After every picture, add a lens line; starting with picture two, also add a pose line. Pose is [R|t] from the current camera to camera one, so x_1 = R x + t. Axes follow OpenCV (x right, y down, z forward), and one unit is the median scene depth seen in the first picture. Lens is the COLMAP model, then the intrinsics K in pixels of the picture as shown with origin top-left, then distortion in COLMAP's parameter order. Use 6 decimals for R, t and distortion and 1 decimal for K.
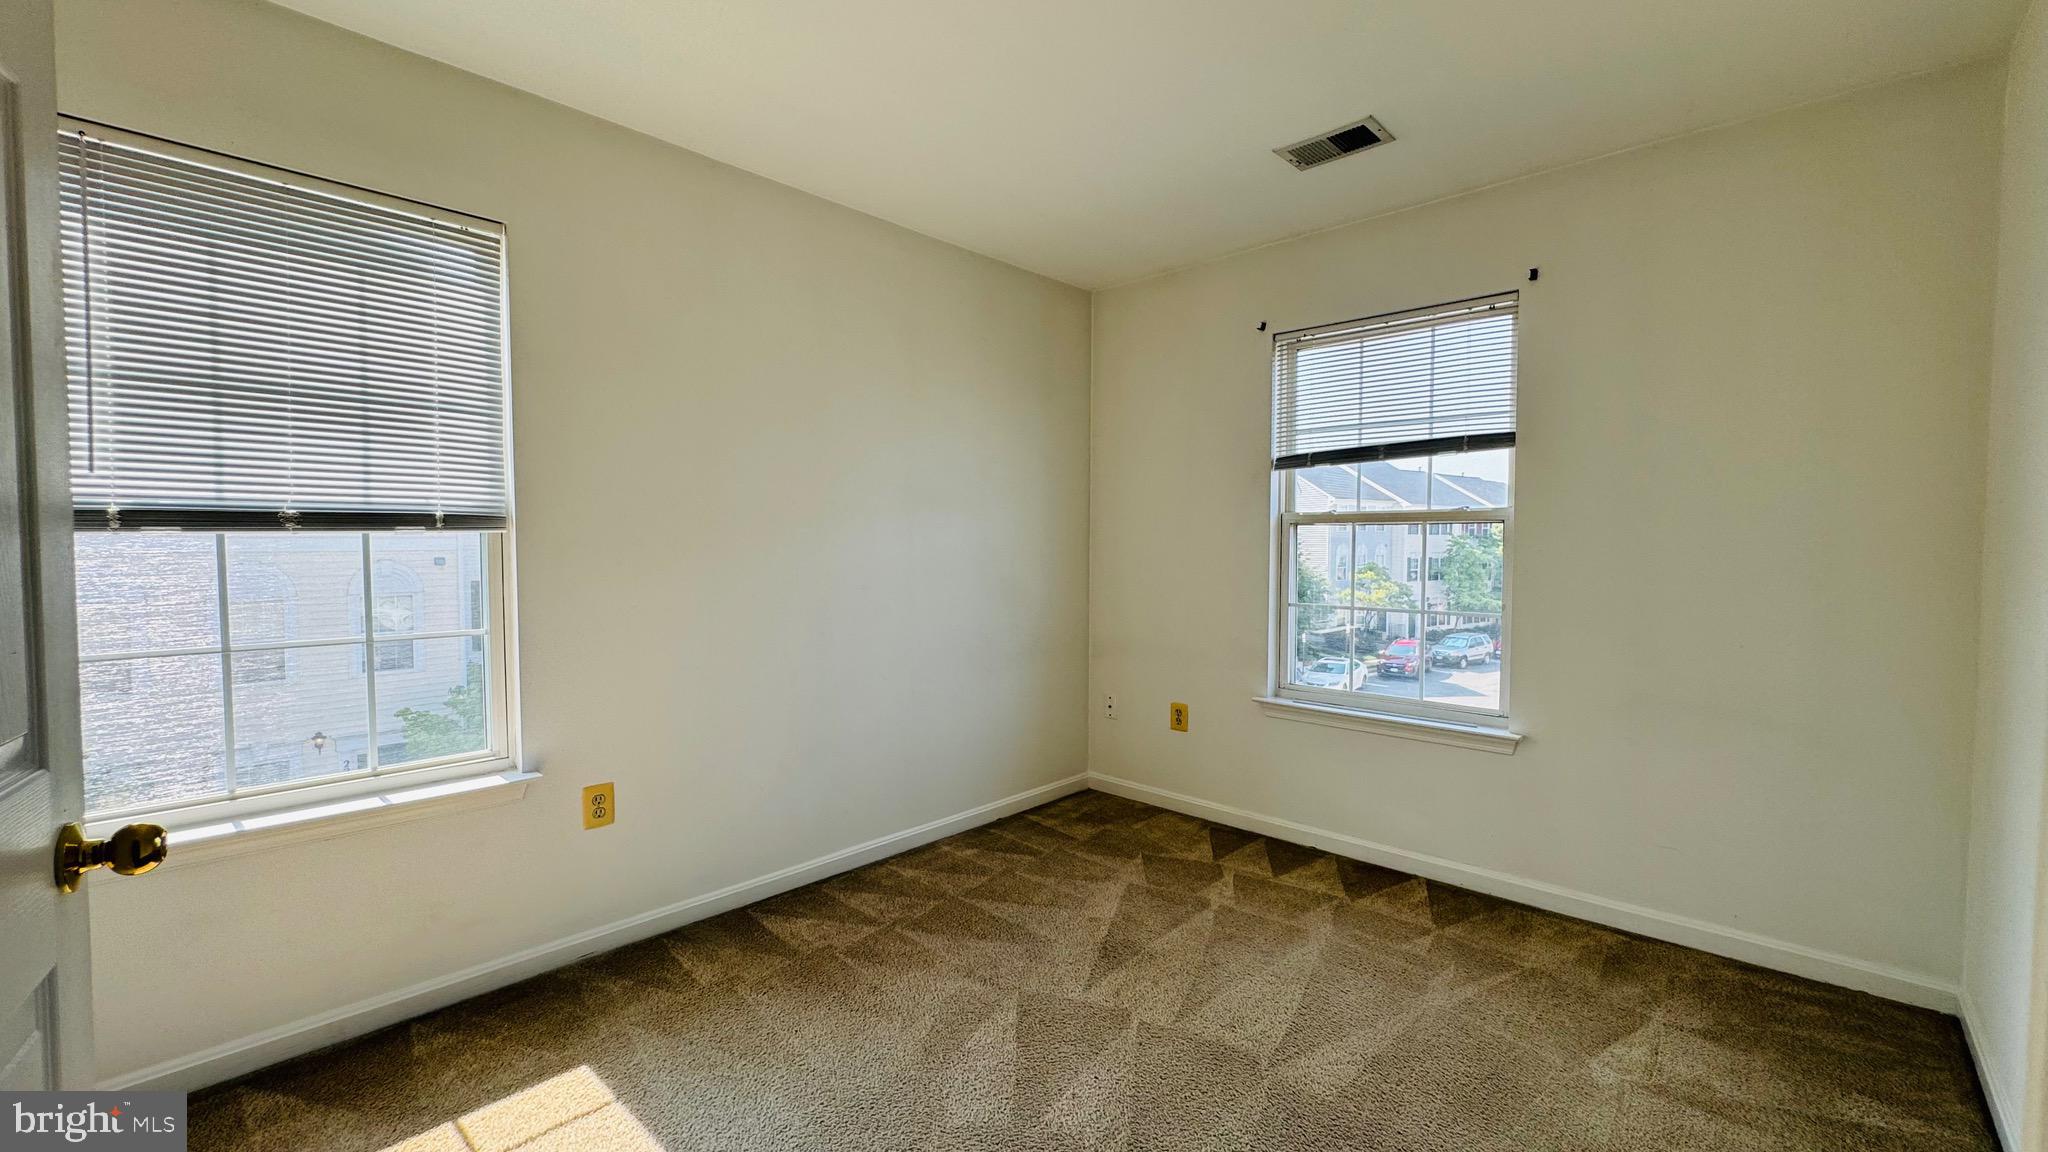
lens RADIAL K [[820.7, 0, 1024.0], [0, 820.7, 576.0], [0, 0, 1]] dist [-0.000483, 0.000167]
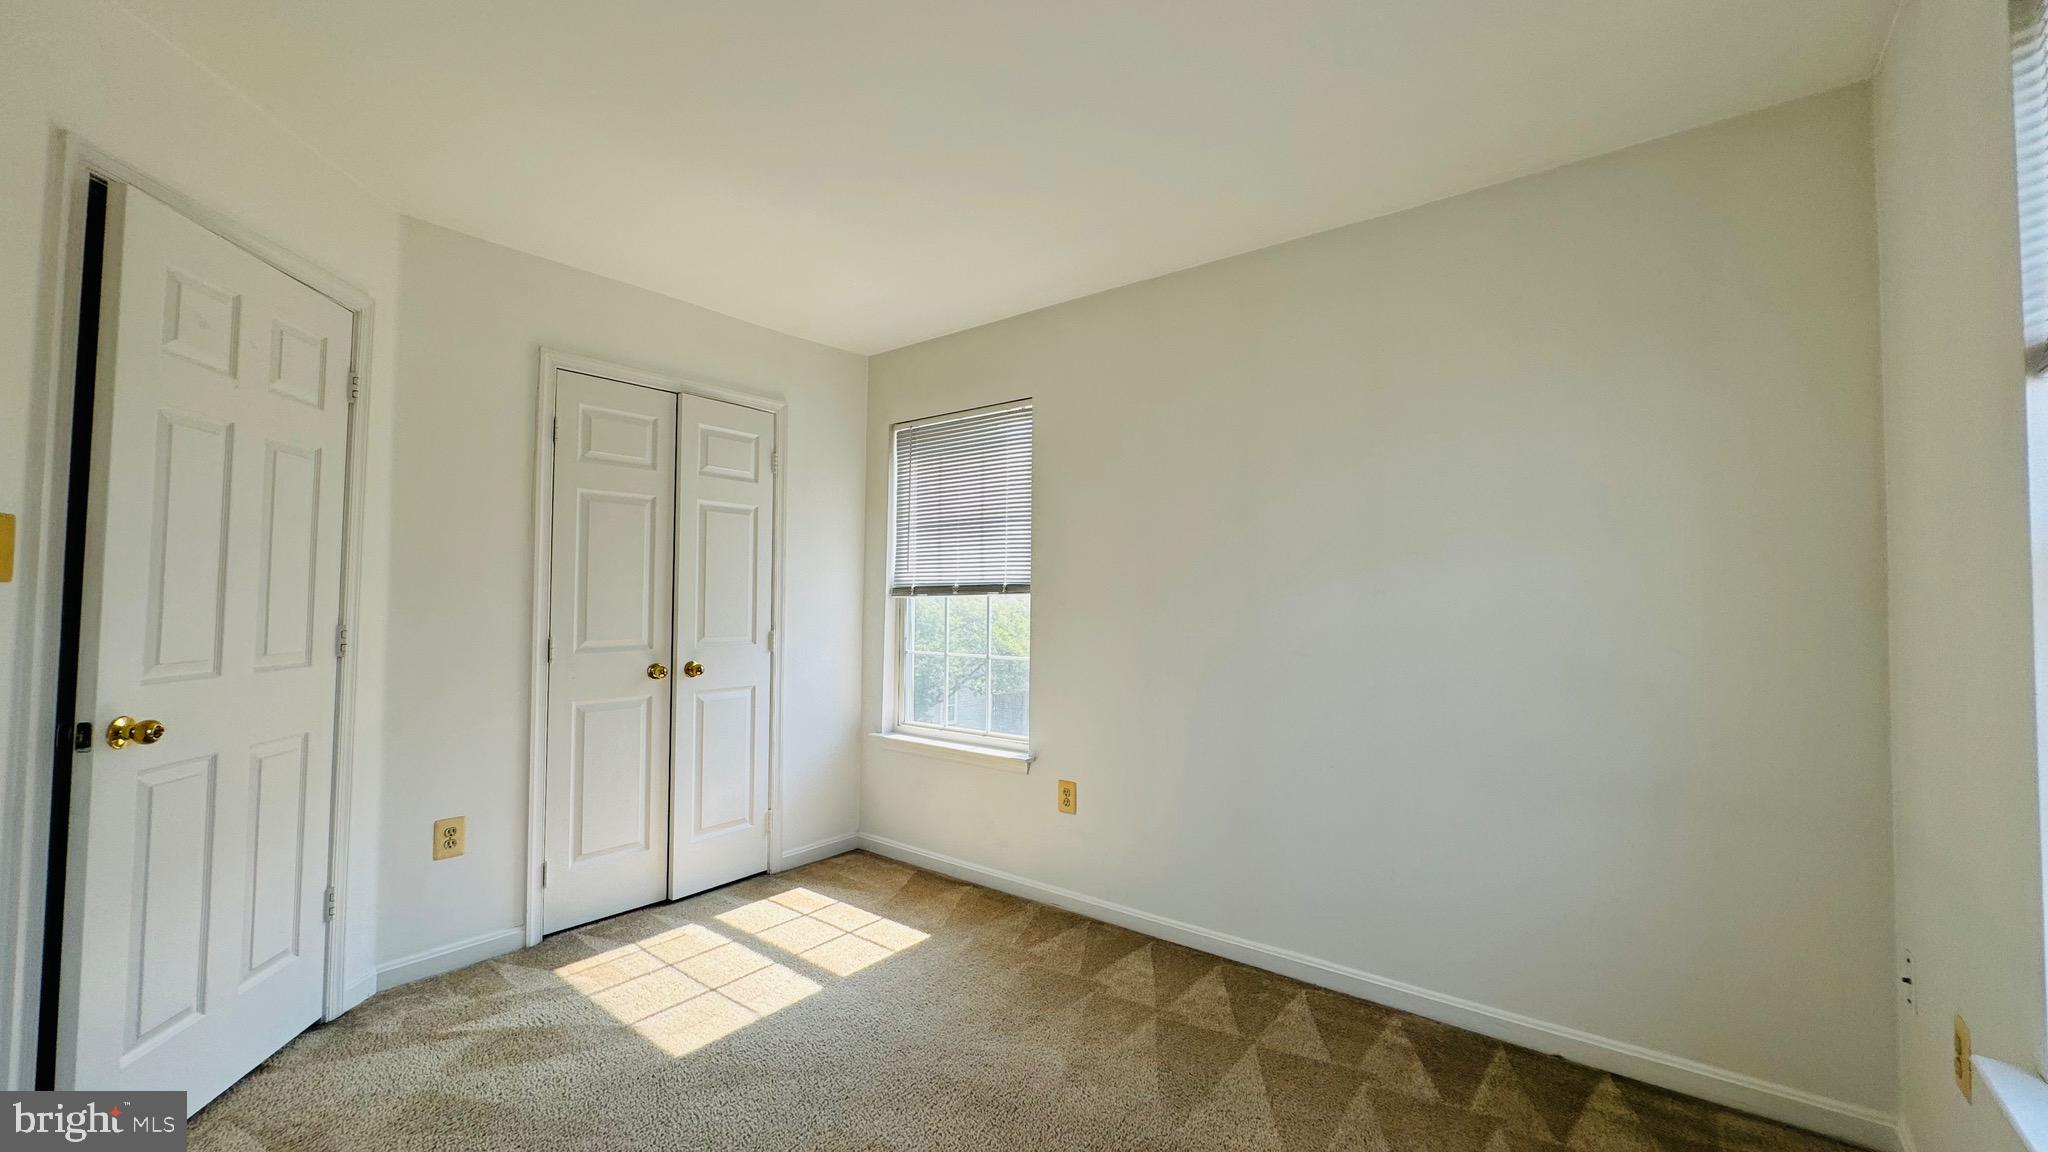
lens RADIAL K [[820.7, 0, 1024.0], [0, 820.7, 576.0], [0, 0, 1]] dist [-0.000483, 0.000167]
pose [[0.091709, -0.032747, -0.995247, 0.856981], [-0.050217, 0.998035, -0.037466, -0.030246], [0.994519, 0.053414, 0.089884, 0.811691]]
